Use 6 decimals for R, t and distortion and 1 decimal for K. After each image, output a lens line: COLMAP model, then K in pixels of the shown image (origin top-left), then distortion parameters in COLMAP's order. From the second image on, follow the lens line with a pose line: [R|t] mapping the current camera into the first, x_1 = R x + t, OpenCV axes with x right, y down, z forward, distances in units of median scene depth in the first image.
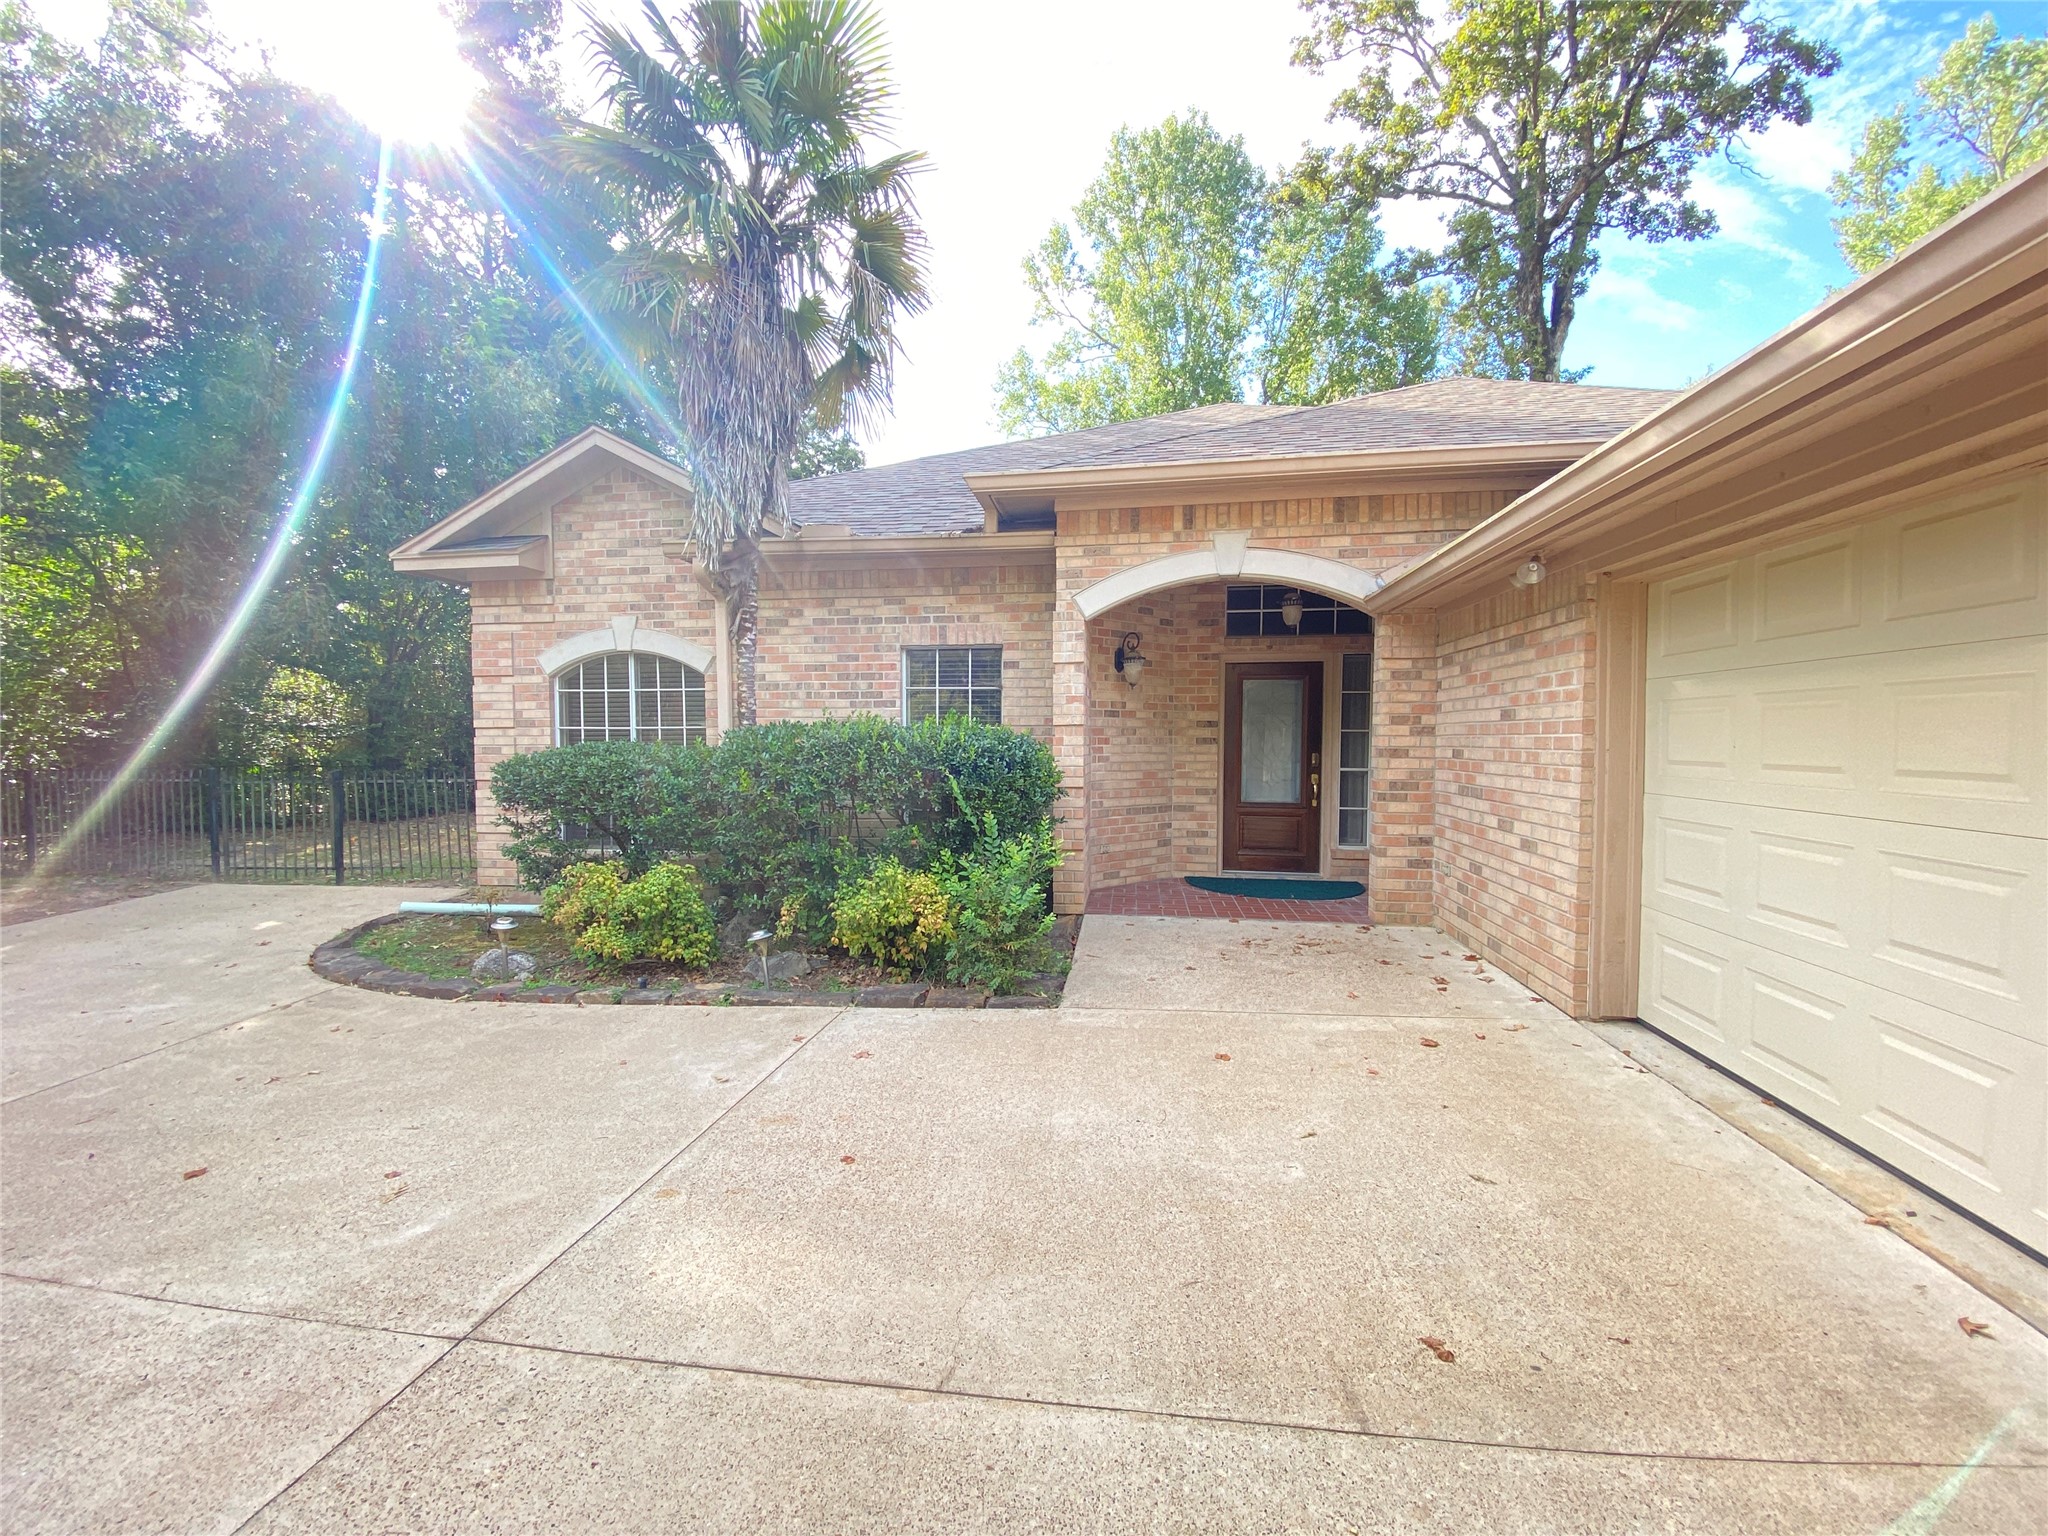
lens RADIAL K [[824.1, 0, 1024.0], [0, 824.1, 768.0], [0, 0, 1]] dist [-0.000255, -0.014128]
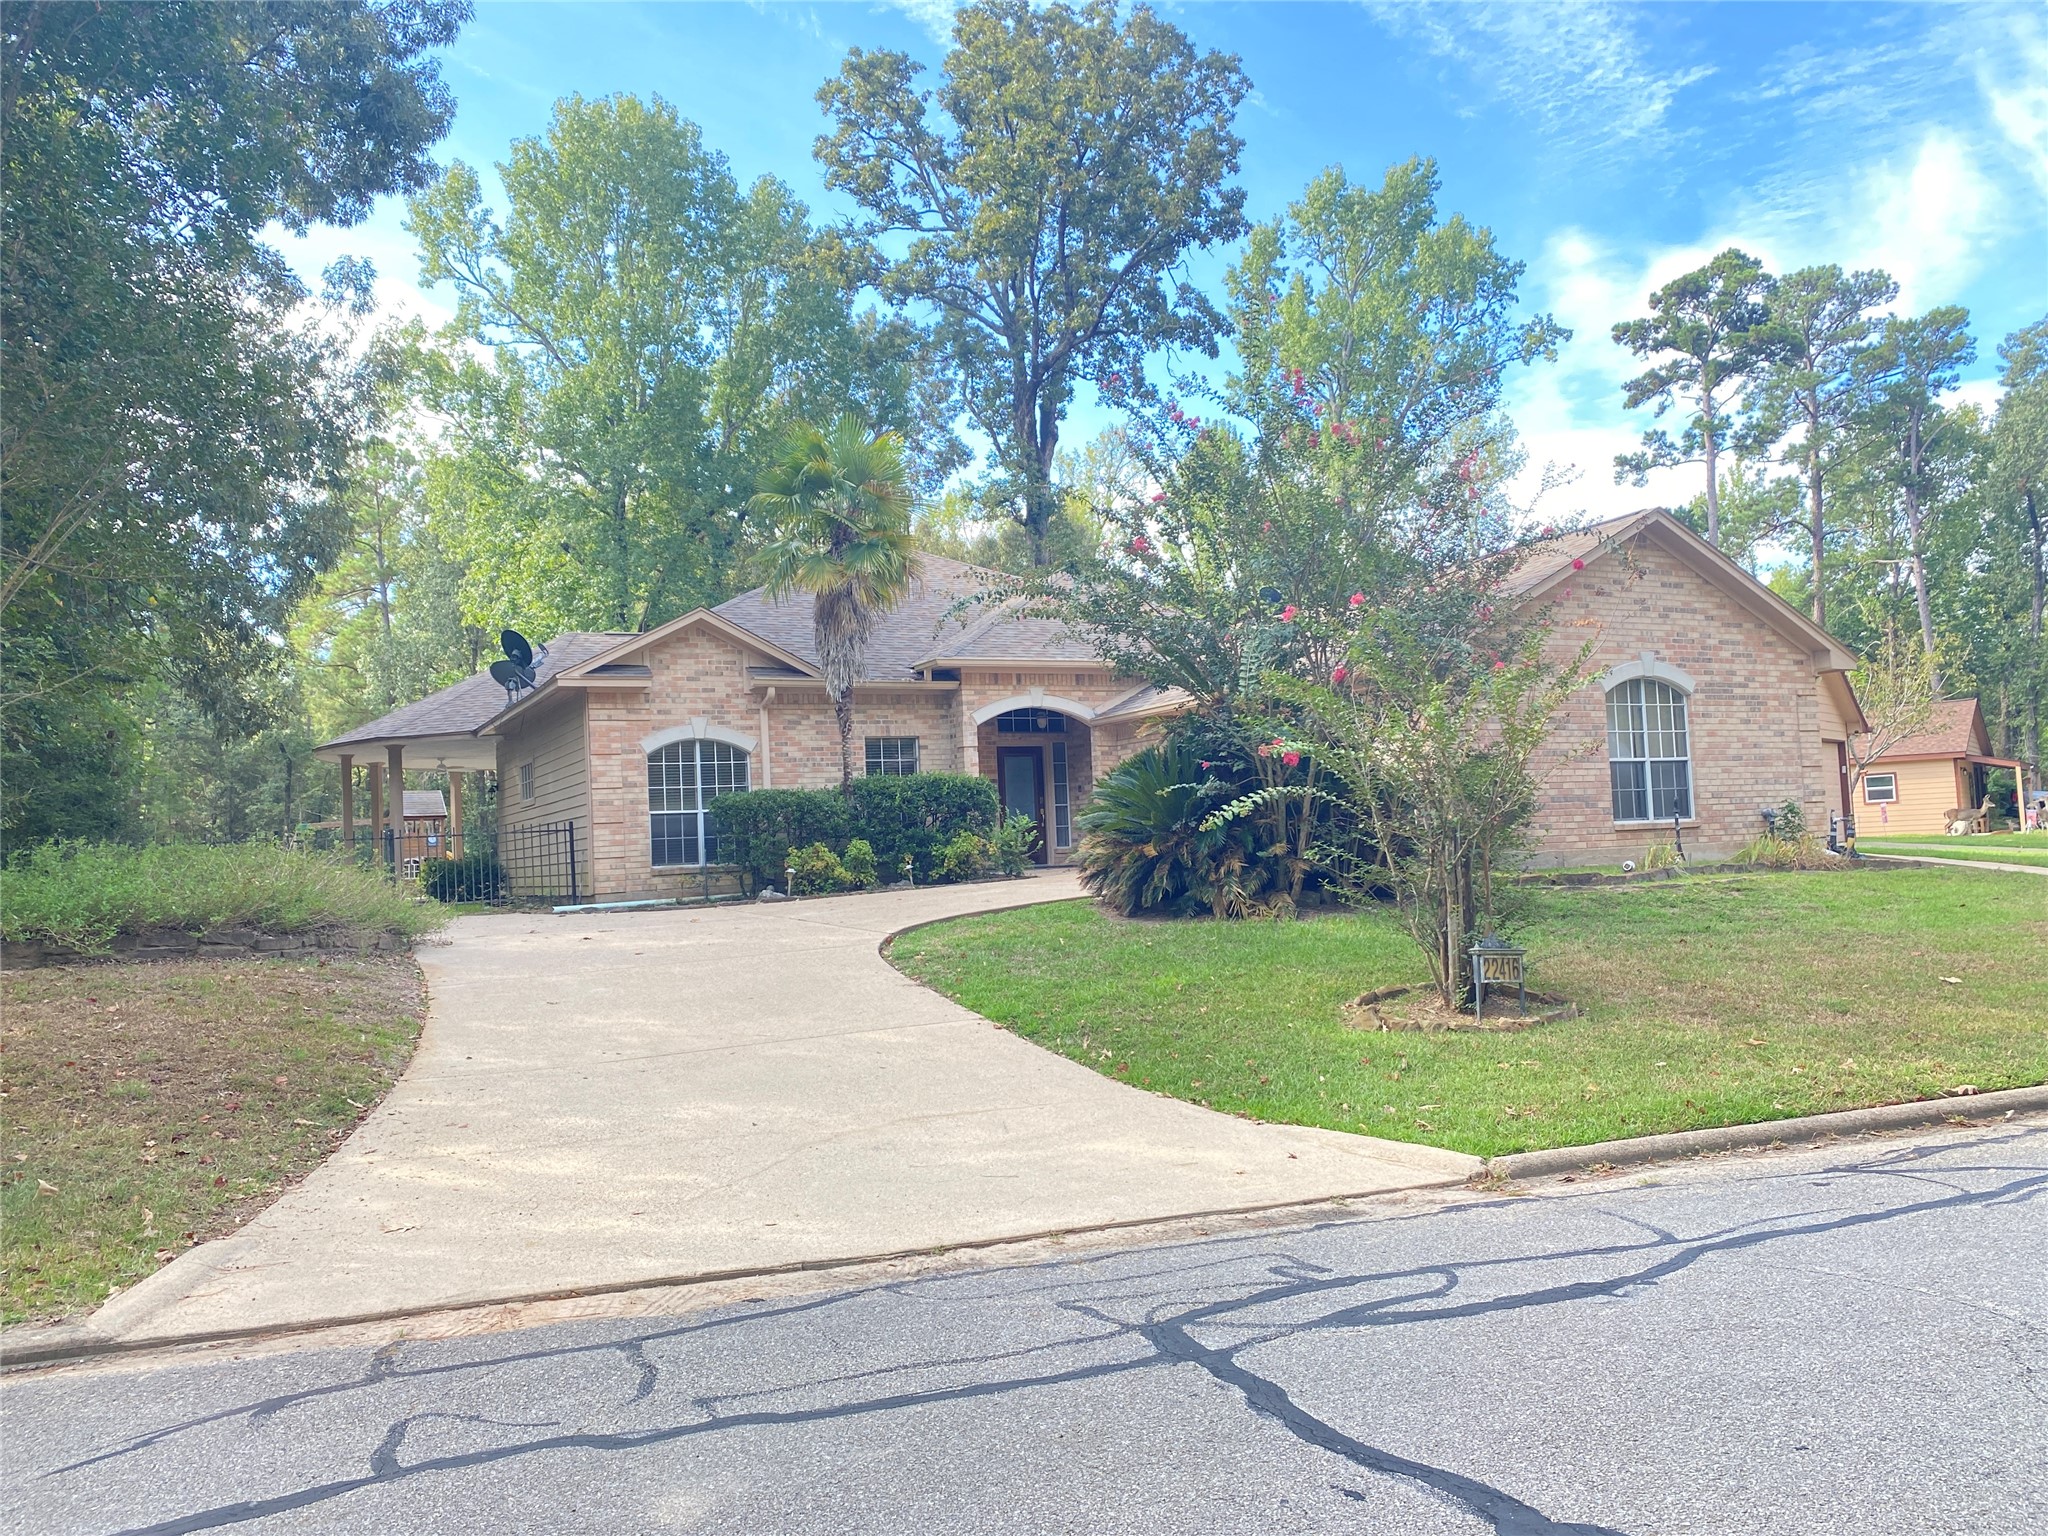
lens RADIAL K [[1558.0, 0, 1024.0], [0, 1558.0, 768.0], [0, 0, 1]] dist [0.002269, 0.000281]
pose [[0.808621, -0.009025, 0.588260, -1.757927], [0.071052, 0.994062, -0.082417, 0.210752], [-0.584023, 0.108442, 0.804461, -1.813306]]
